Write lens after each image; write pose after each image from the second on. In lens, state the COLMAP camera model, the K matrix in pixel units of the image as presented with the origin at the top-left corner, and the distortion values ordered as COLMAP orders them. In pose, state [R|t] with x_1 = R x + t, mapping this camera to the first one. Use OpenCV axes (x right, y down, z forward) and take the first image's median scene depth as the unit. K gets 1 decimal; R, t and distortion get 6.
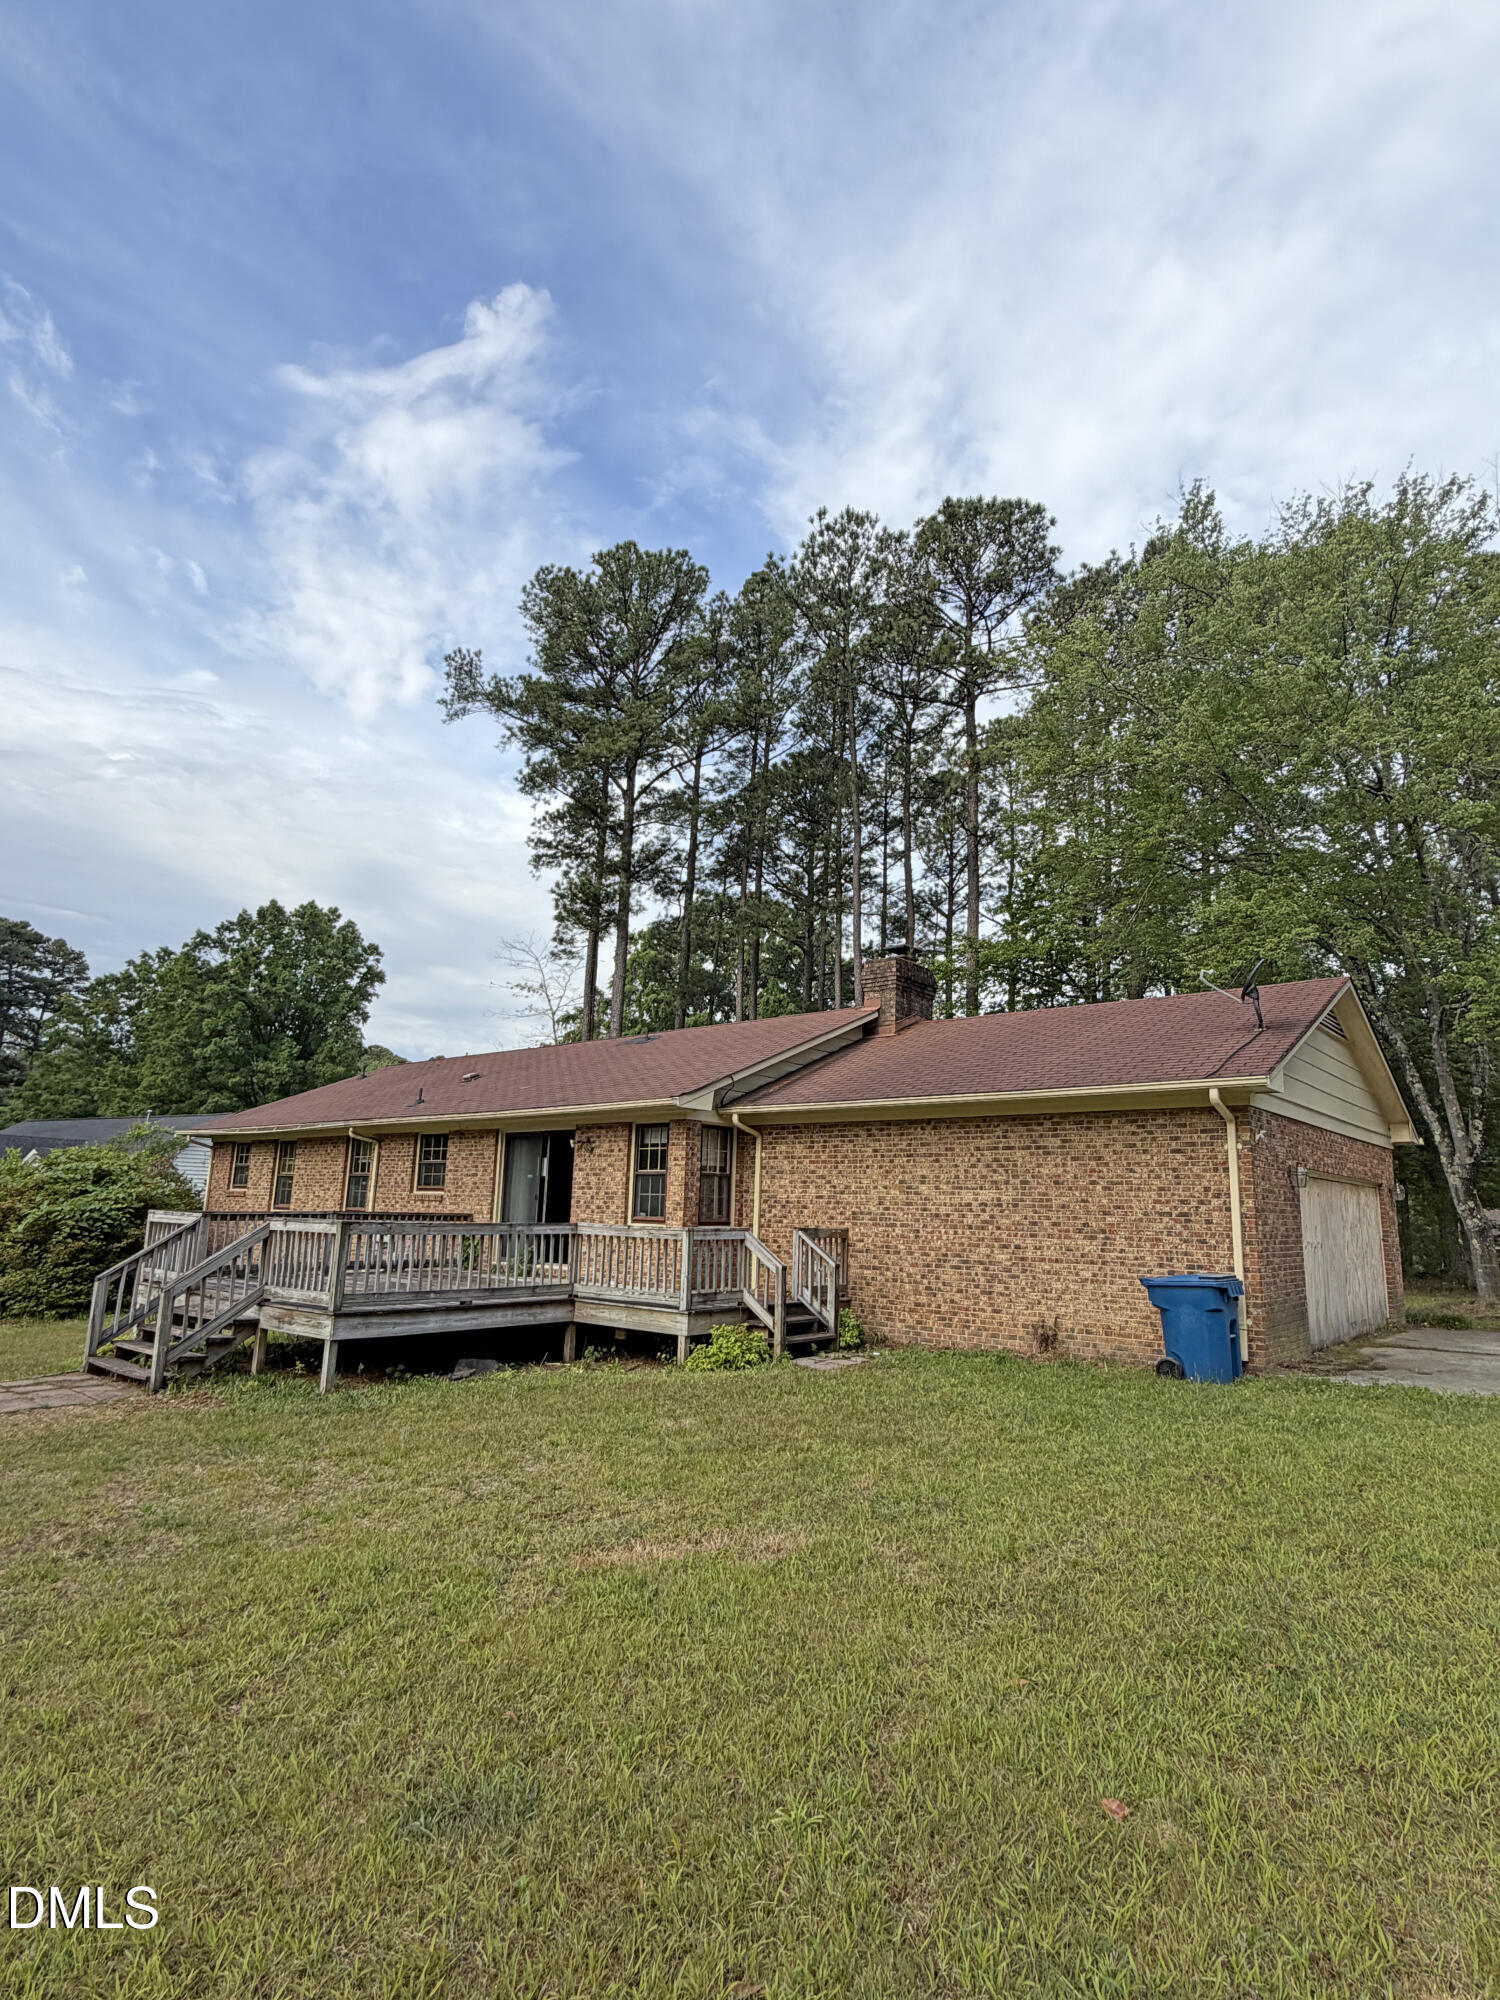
lens RADIAL K [[1105.4, 0, 750.0], [0, 1105.4, 1000.0], [0, 0, 1]] dist [-0.002611, -0.000911]
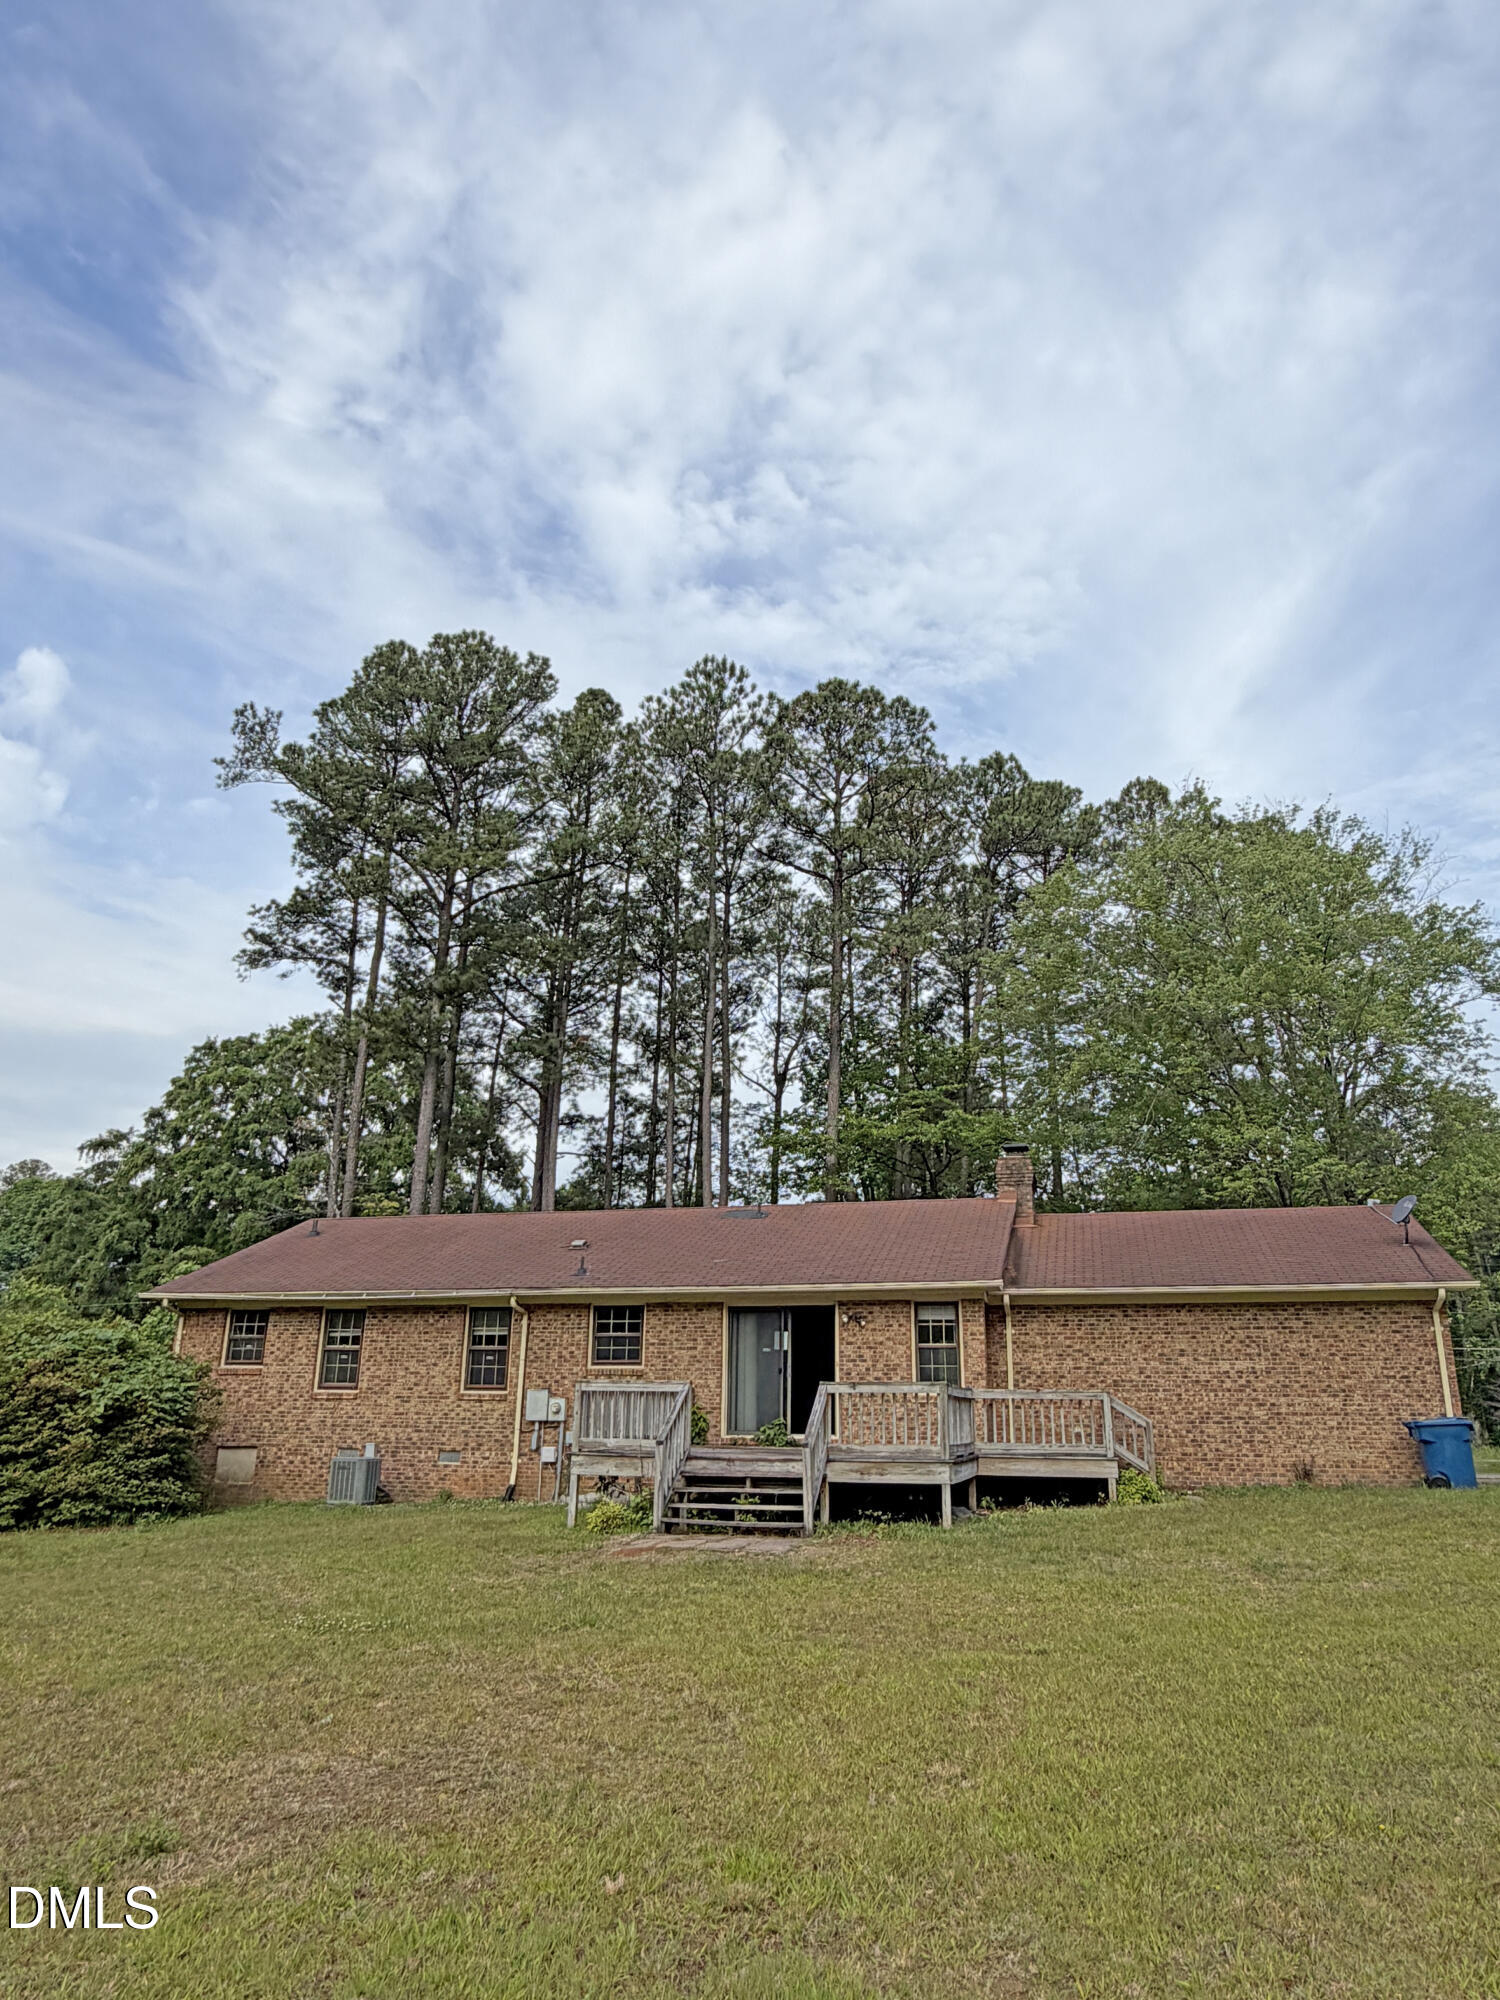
lens RADIAL K [[1392.4, 0, 750.0], [0, 1392.4, 1000.0], [0, 0, 1]] dist [-0.004252, 0.000411]
pose [[0.893774, 0.115866, 0.433293, -1.035523], [-0.072354, 0.990650, -0.115659, -0.015883], [-0.442643, 0.072022, 0.893801, -0.225582]]
